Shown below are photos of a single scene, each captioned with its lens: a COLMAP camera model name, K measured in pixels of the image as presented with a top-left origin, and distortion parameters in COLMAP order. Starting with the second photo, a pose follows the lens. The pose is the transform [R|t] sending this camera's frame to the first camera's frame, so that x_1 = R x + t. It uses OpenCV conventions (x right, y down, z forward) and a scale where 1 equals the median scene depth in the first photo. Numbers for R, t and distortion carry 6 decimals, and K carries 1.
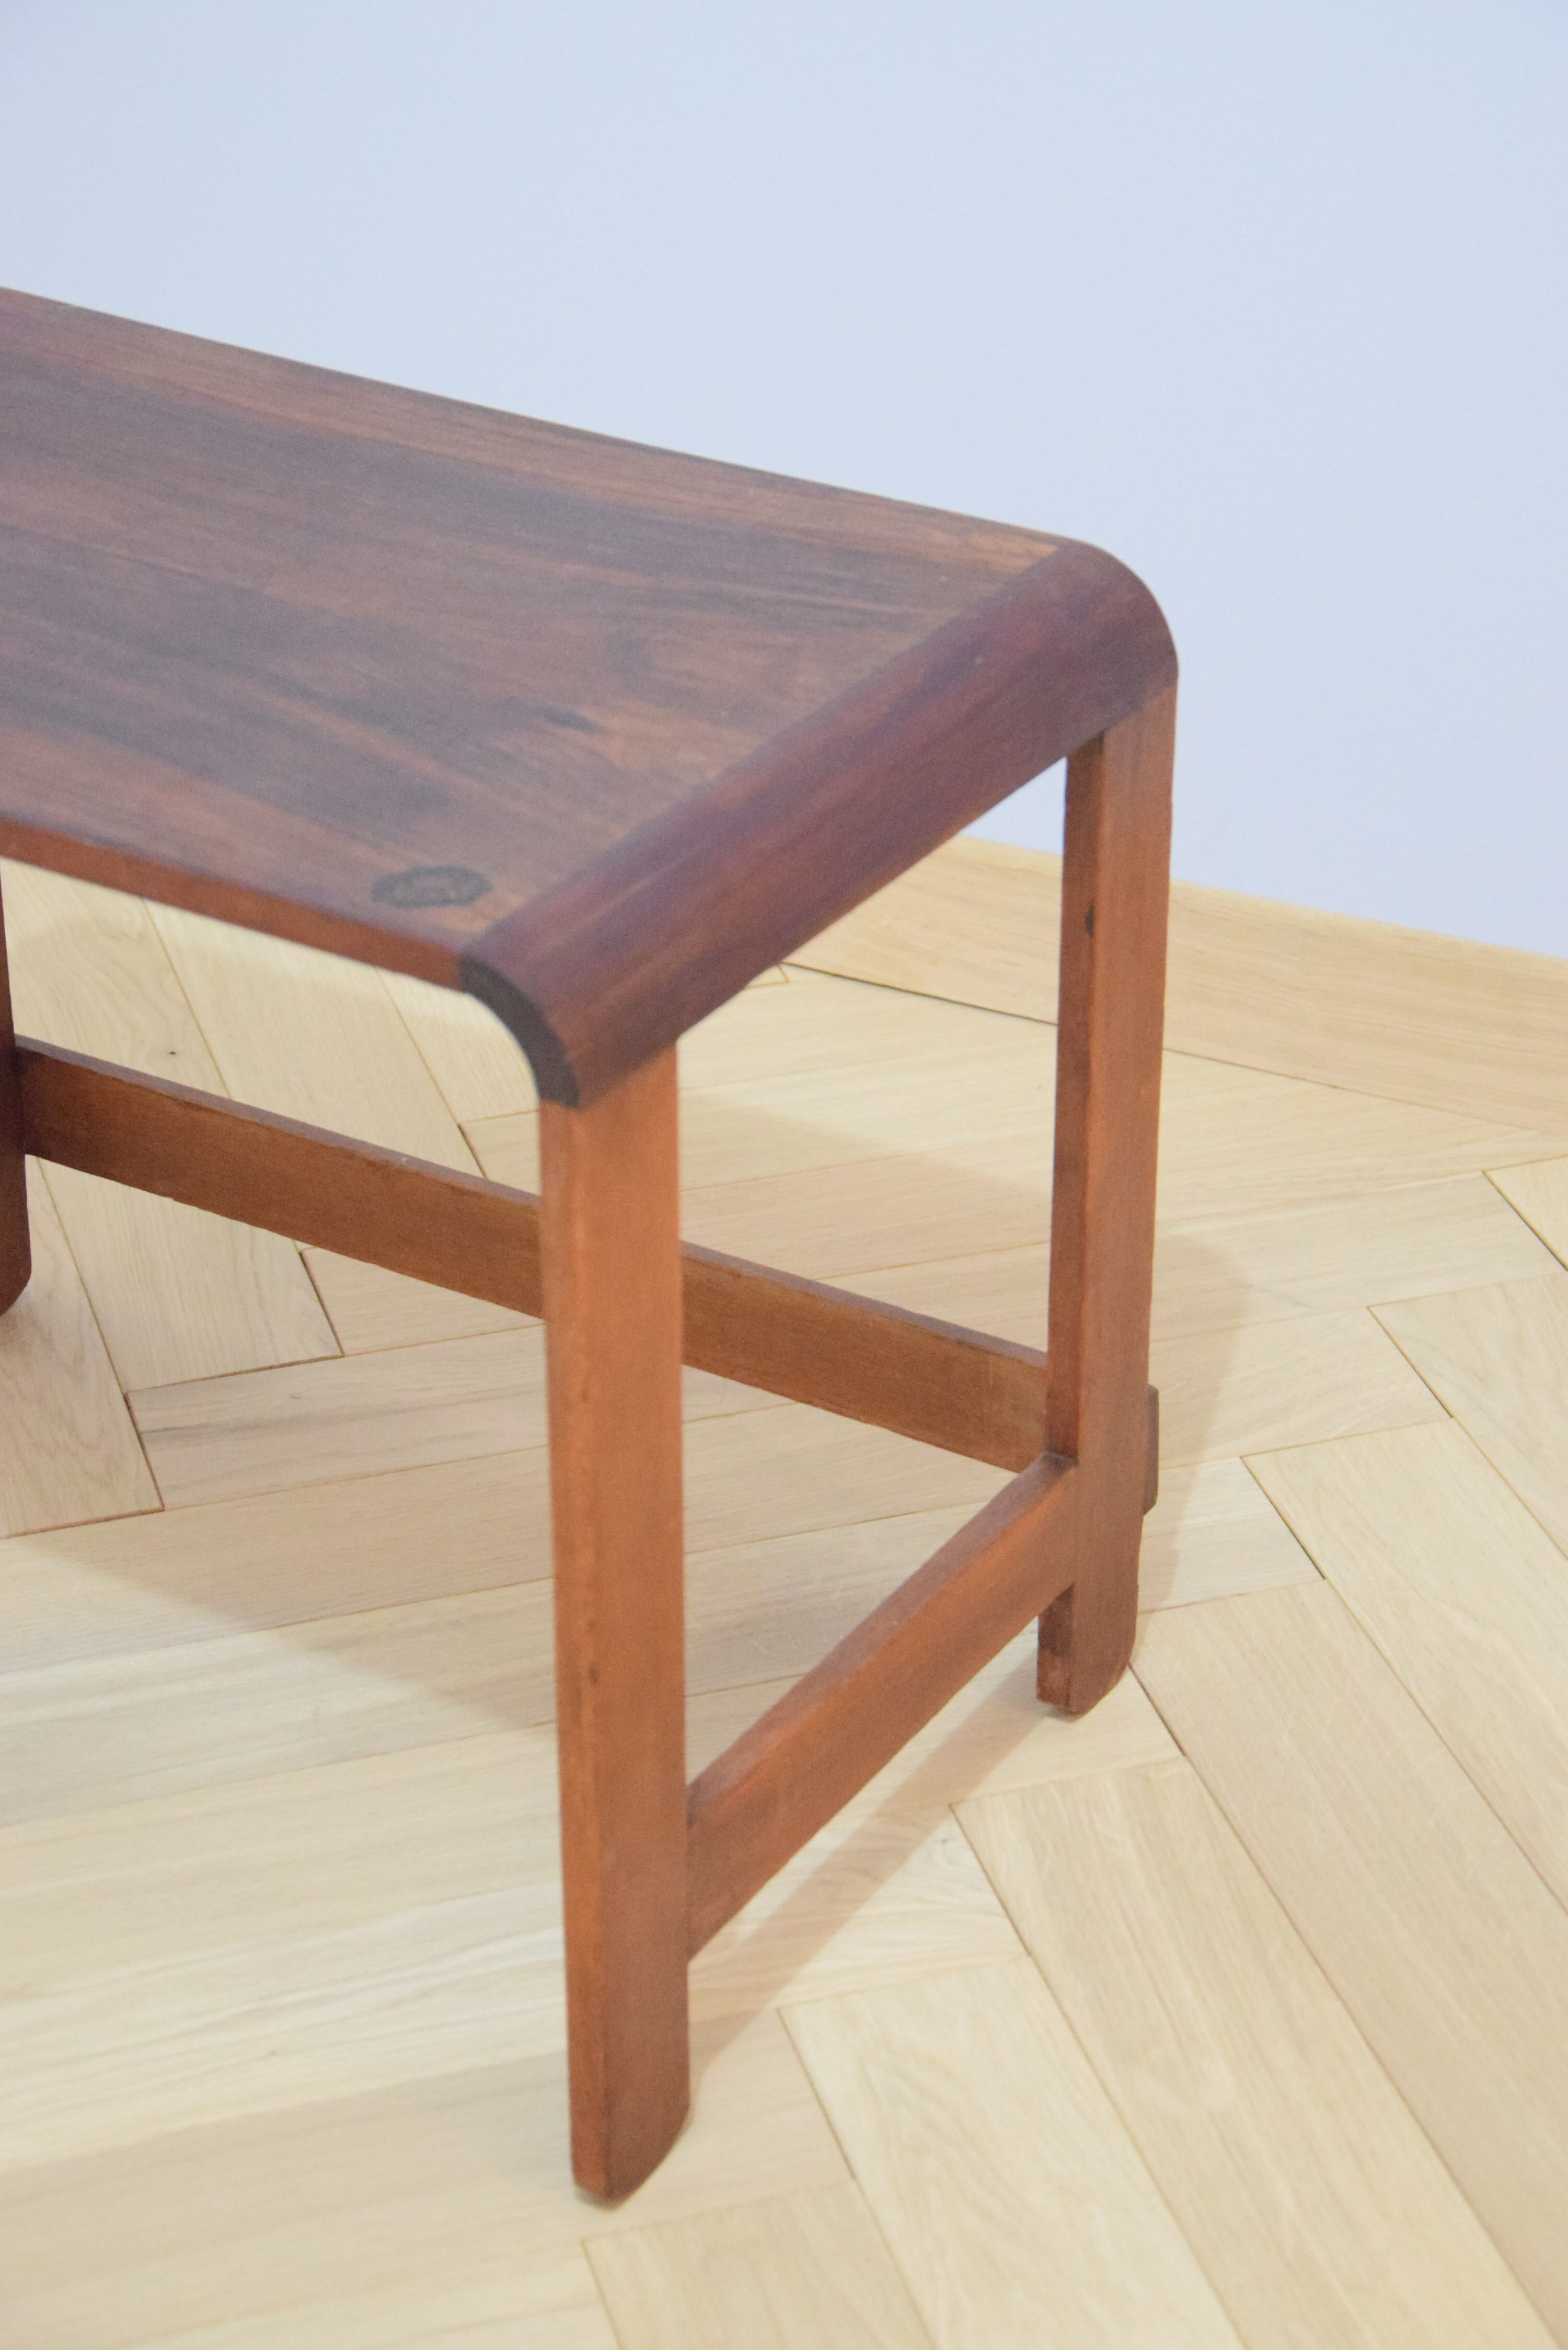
lens RADIAL K [[5082.4, 0, 805.2], [0, 5082.4, 1175.1], [0, 0, 1]] dist [0.403086, 0.000000]
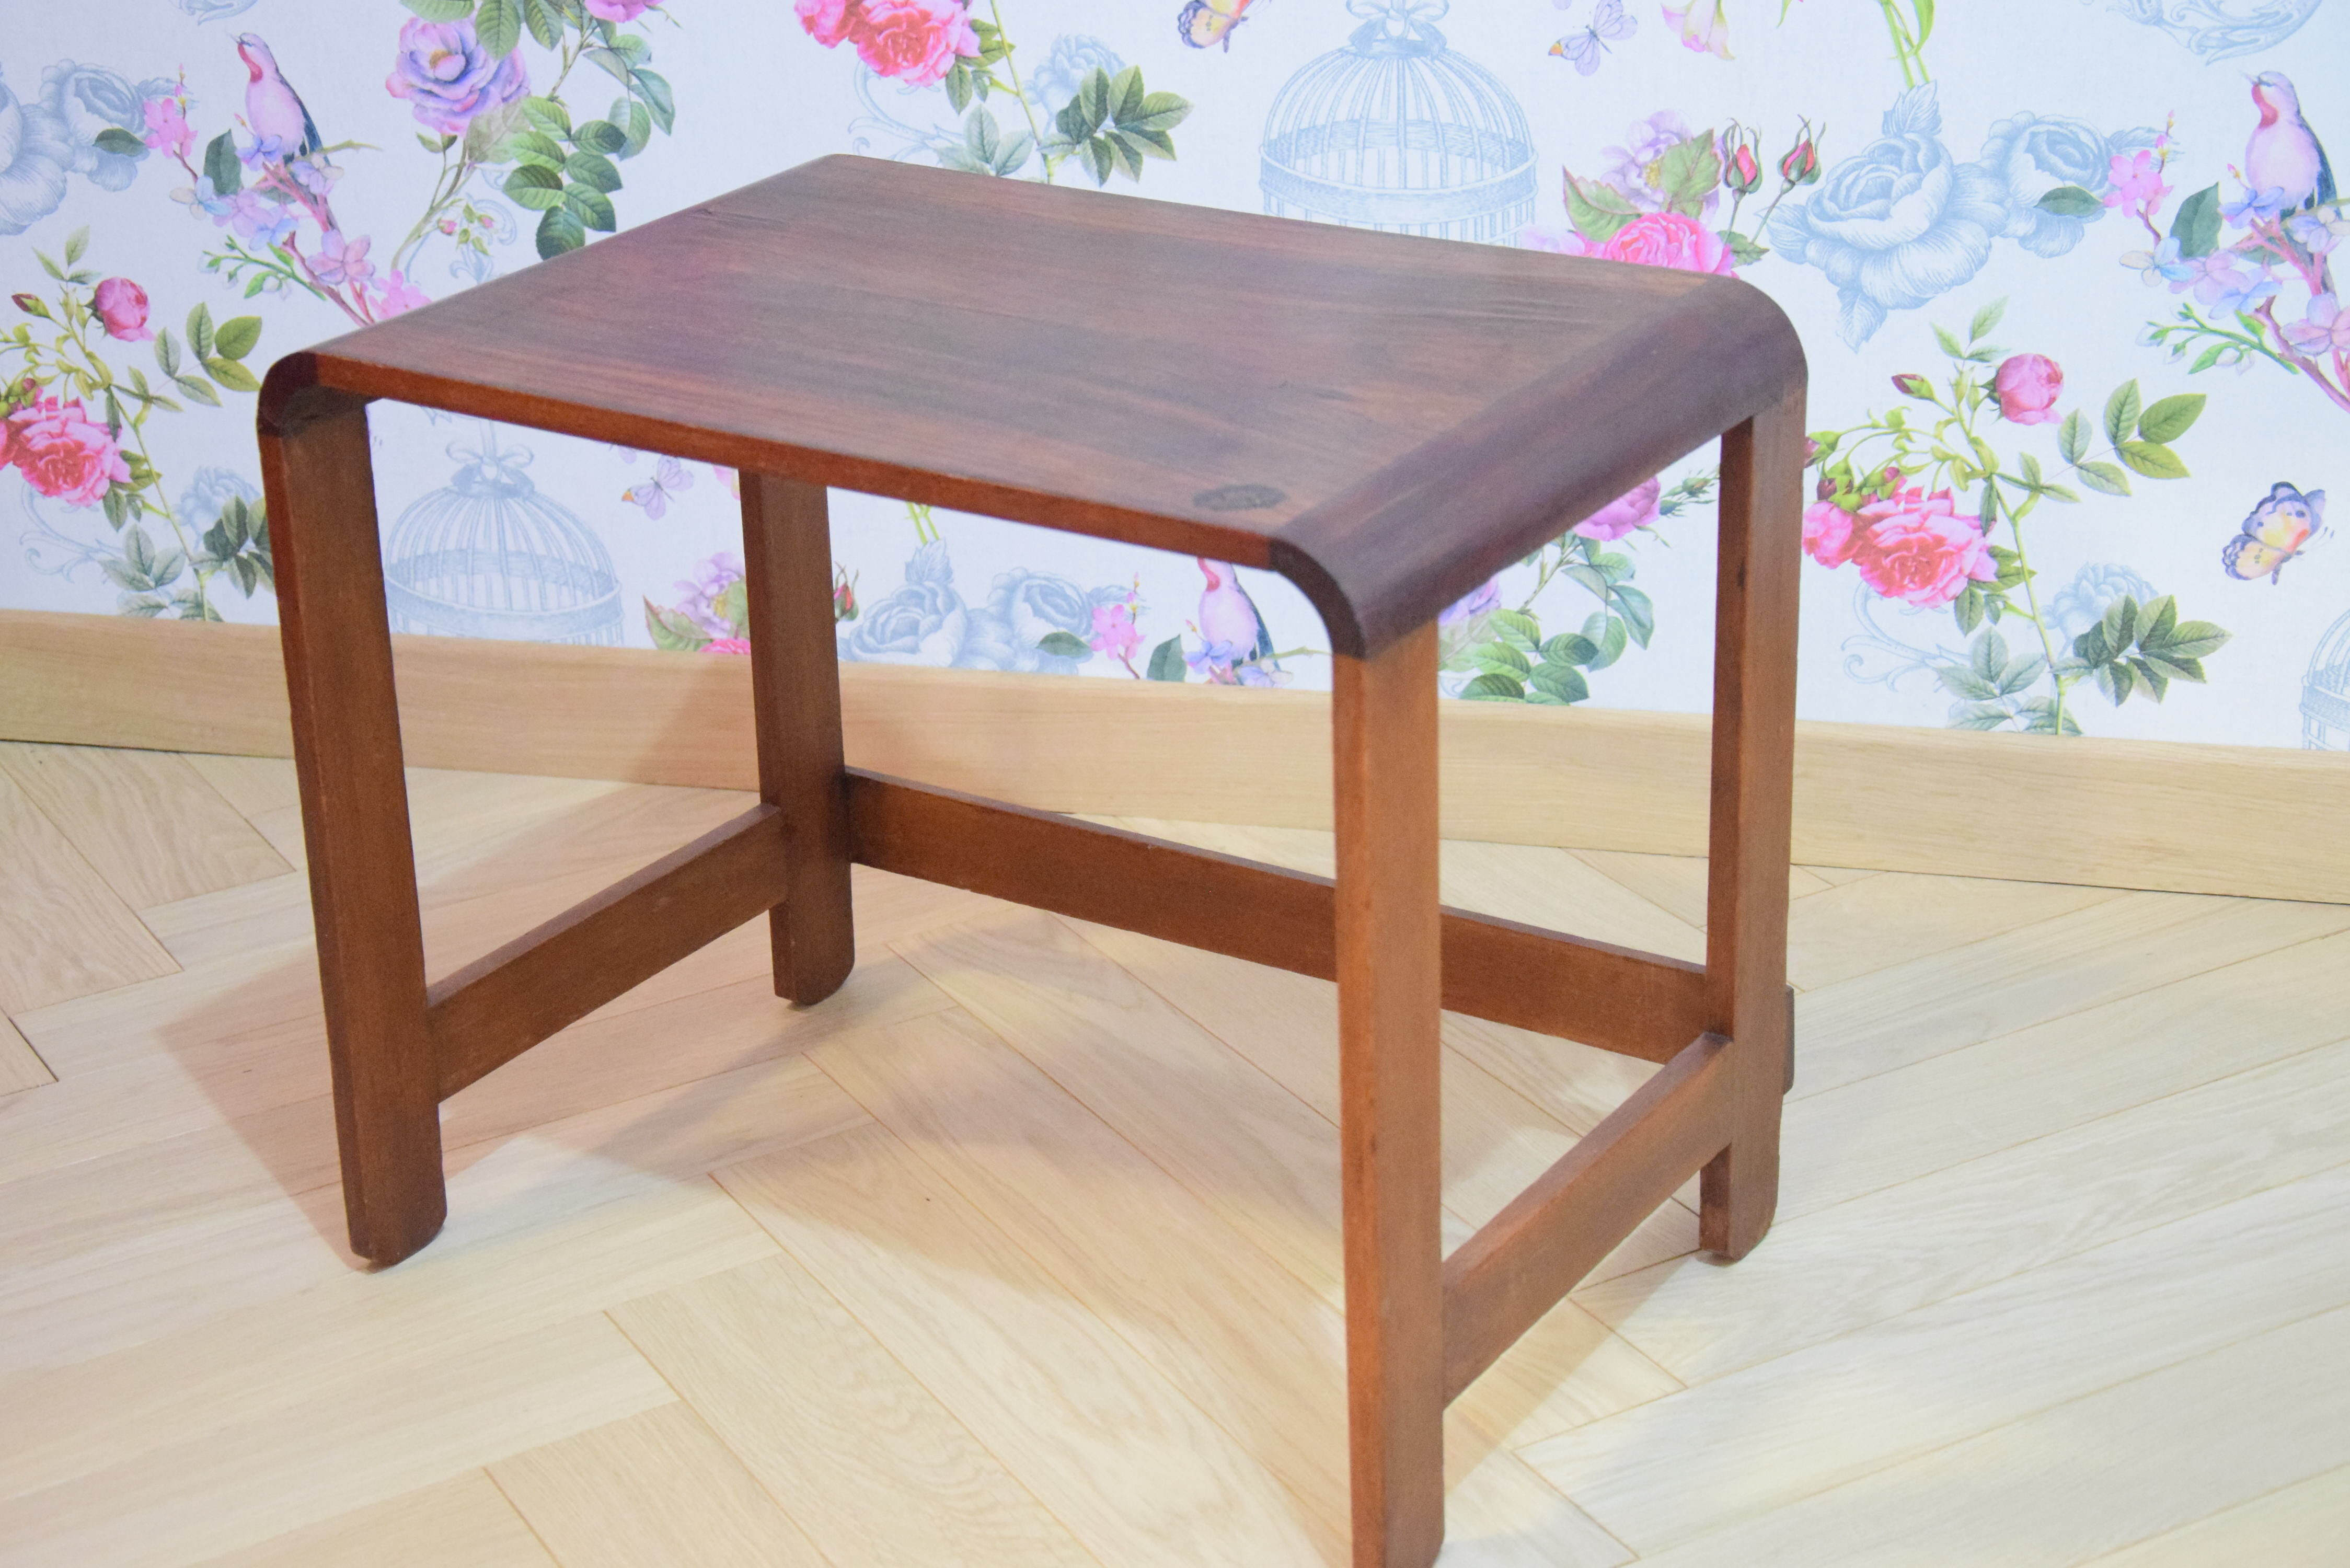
lens RADIAL K [[4172.5, 0, 1175.1], [0, 4172.5, 791.9], [0, 0, 1]] dist [0.236794, 0.000000]
pose [[0.999296, -0.019338, -0.032140, -0.050647], [0.015971, 0.994666, -0.101903, 0.105524], [0.033939, 0.101318, 0.994275, -0.014037]]
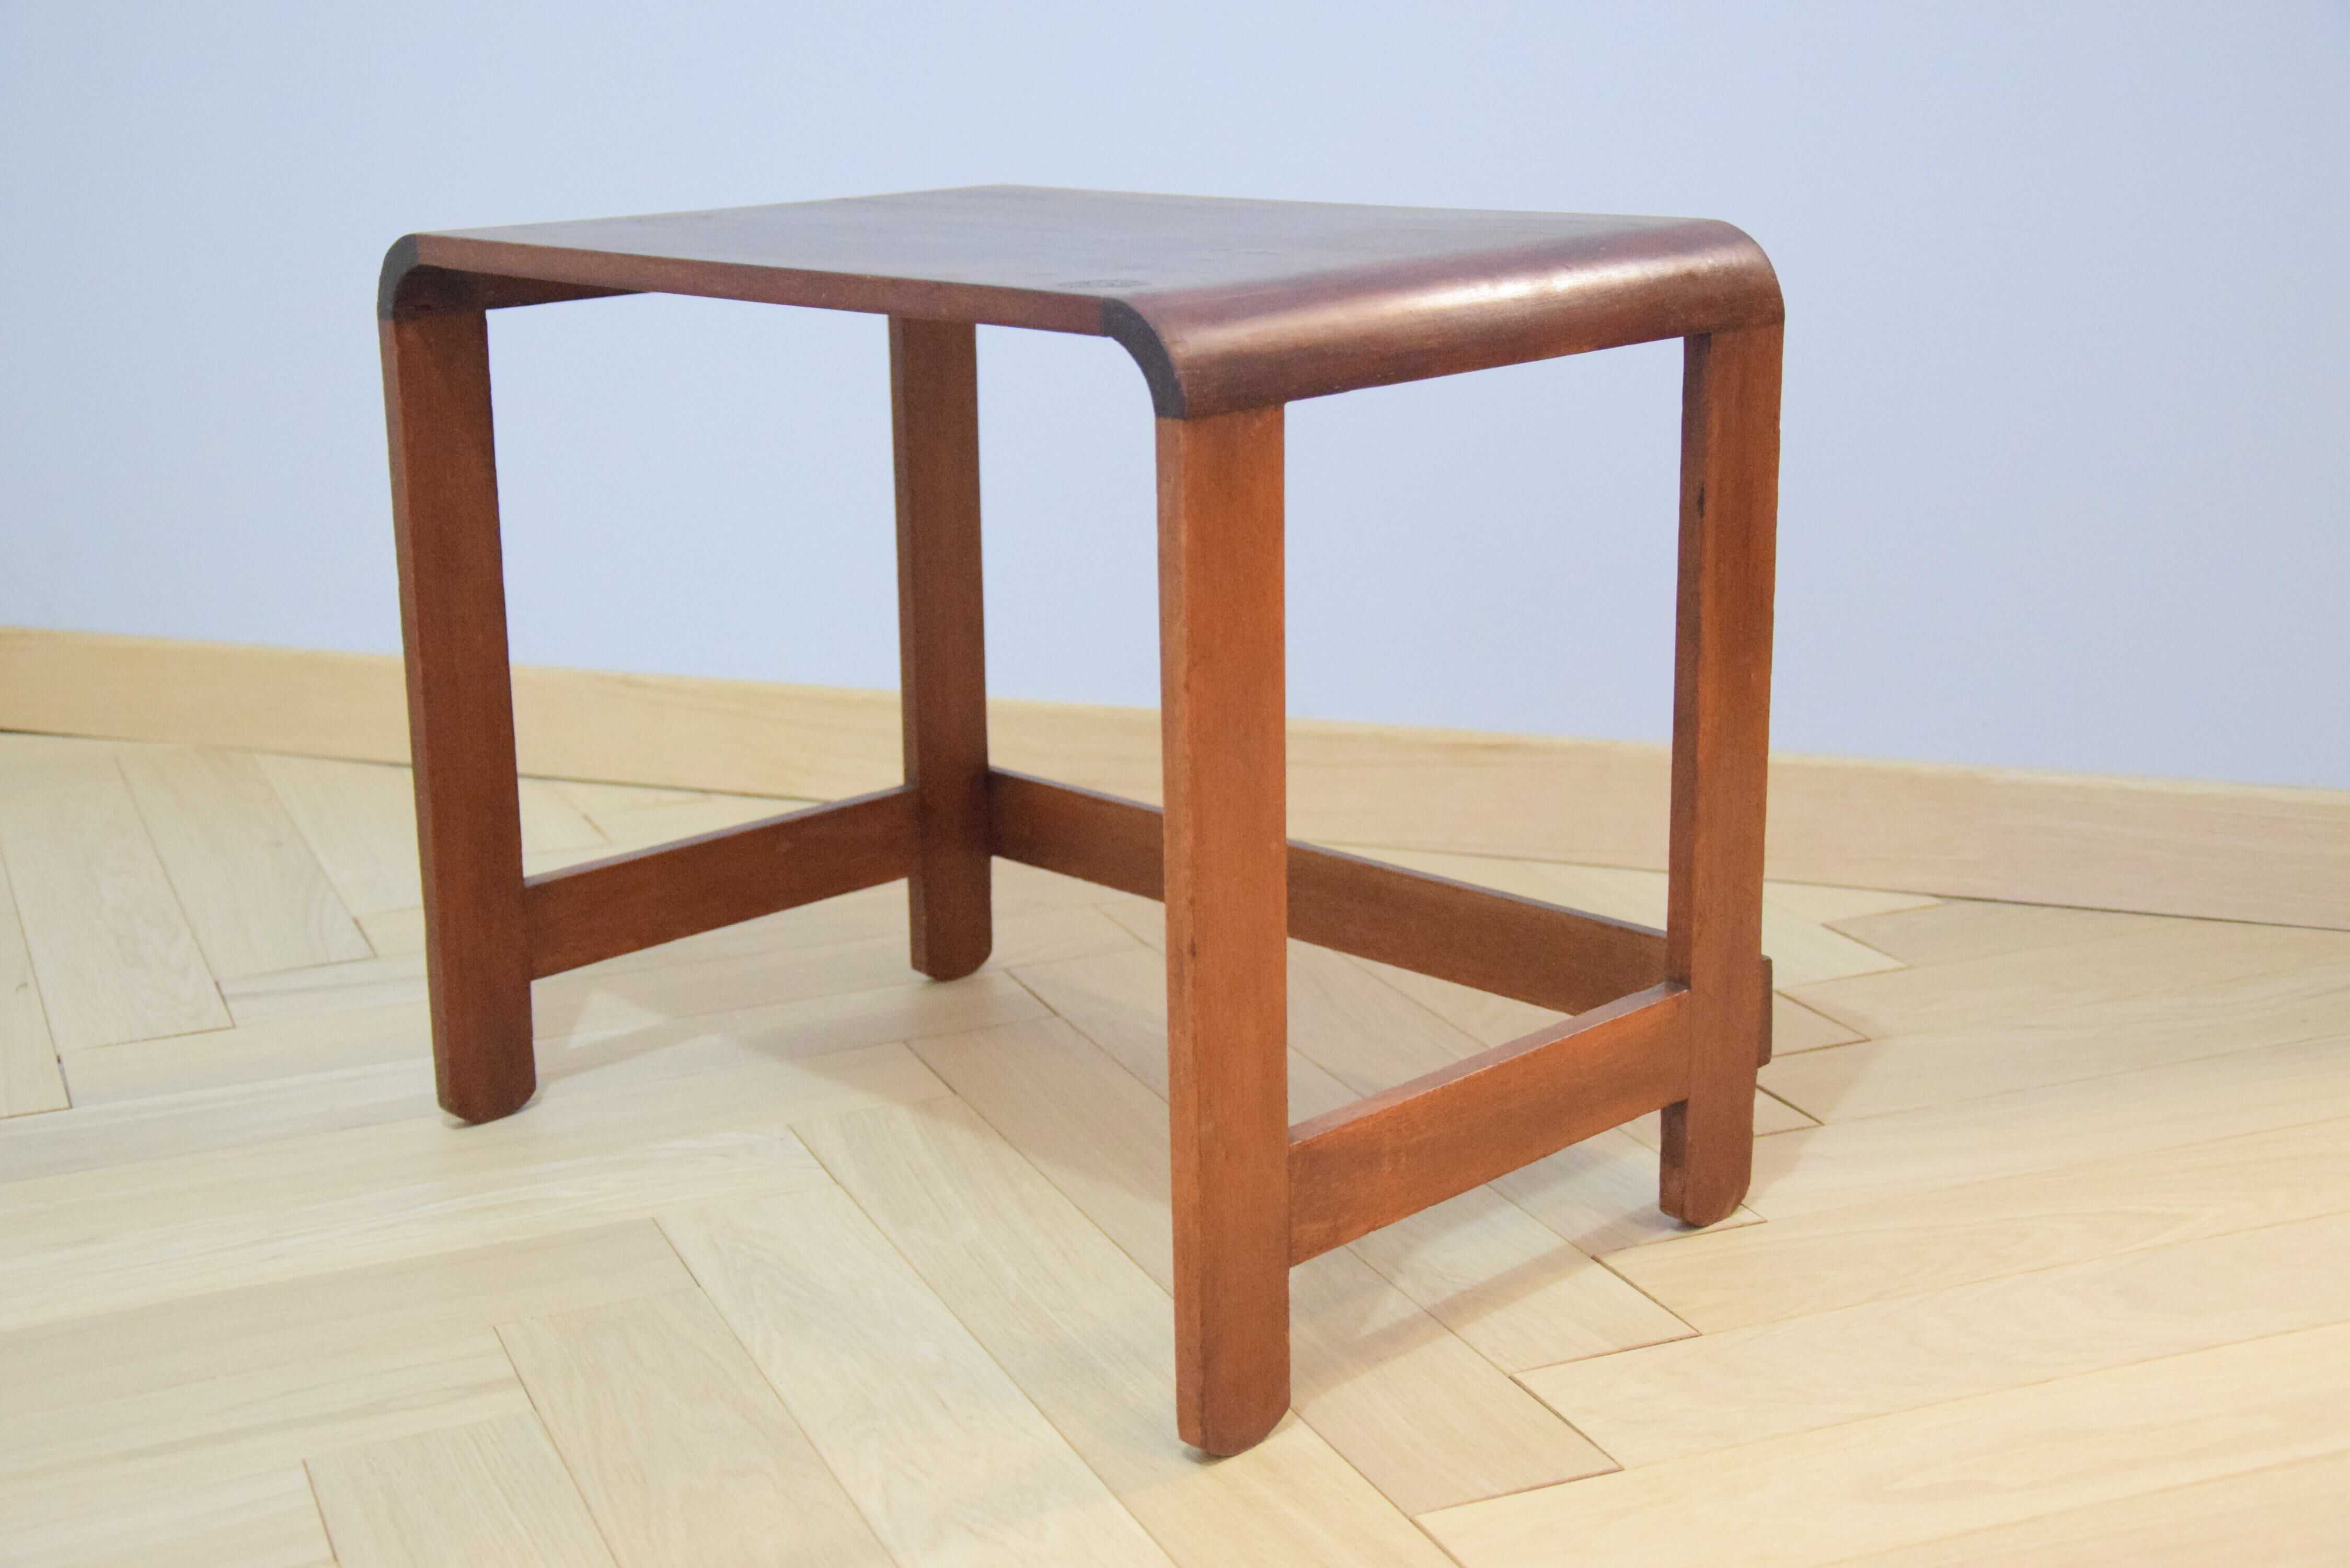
lens RADIAL K [[3167.6, 0, 1162.2], [0, 3167.6, 796.7], [0, 0, 1]] dist [0.104635, 0.000000]
pose [[0.970535, 0.047333, -0.236267, 0.117040], [-0.103400, 0.967461, -0.230927, 0.217411], [0.217649, 0.248553, 0.943849, 0.255315]]
